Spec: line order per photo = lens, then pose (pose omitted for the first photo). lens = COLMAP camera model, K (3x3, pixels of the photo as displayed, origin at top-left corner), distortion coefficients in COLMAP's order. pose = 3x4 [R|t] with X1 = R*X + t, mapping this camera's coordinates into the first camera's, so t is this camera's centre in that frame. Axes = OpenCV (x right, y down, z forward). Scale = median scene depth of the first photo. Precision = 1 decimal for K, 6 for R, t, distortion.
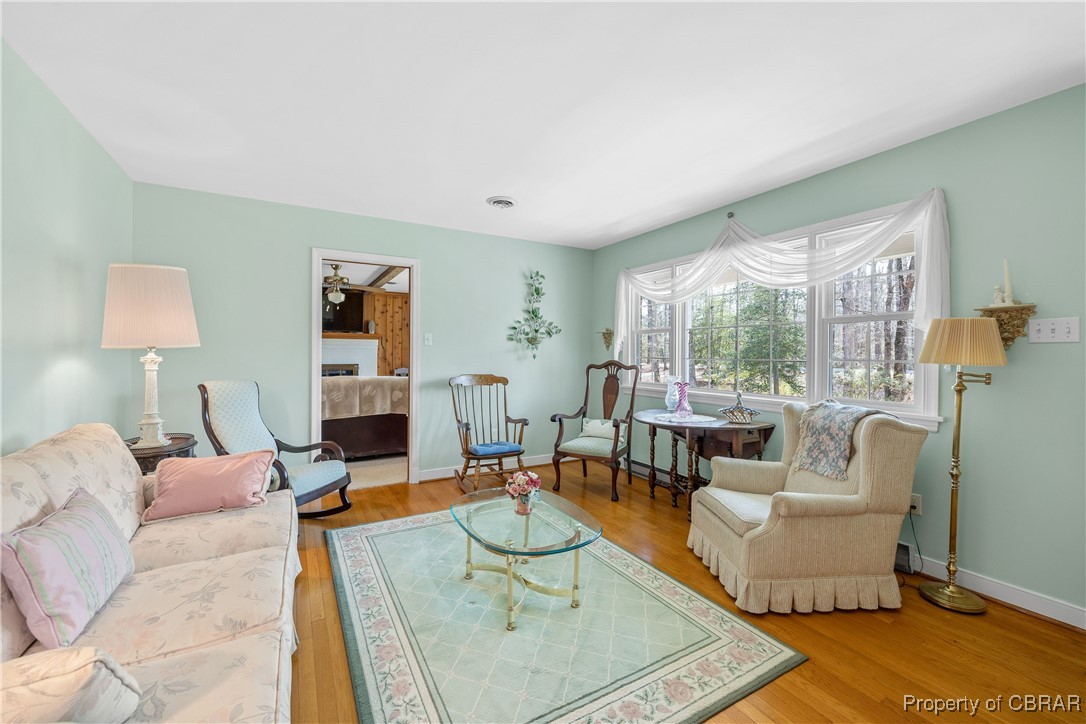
lens RADIAL K [[441.8, 0, 541.7], [0, 441.8, 360.6], [0, 0, 1]] dist [-0.004121, -0.000049]
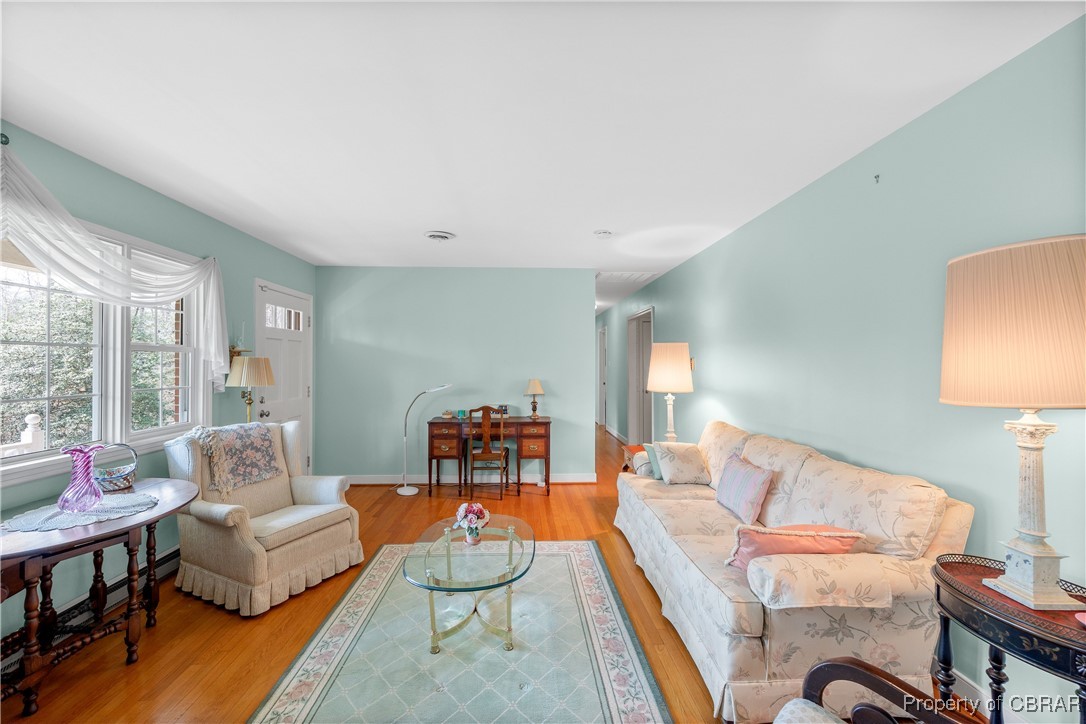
lens RADIAL K [[441.8, 0, 541.7], [0, 441.8, 359.9], [0, 0, 1]] dist [-0.004121, -0.000049]
pose [[-0.895193, -0.002322, 0.445673, -0.647405], [-0.000304, 0.999989, 0.004600, -0.089688], [-0.445679, 0.003982, -0.895184, 1.849262]]
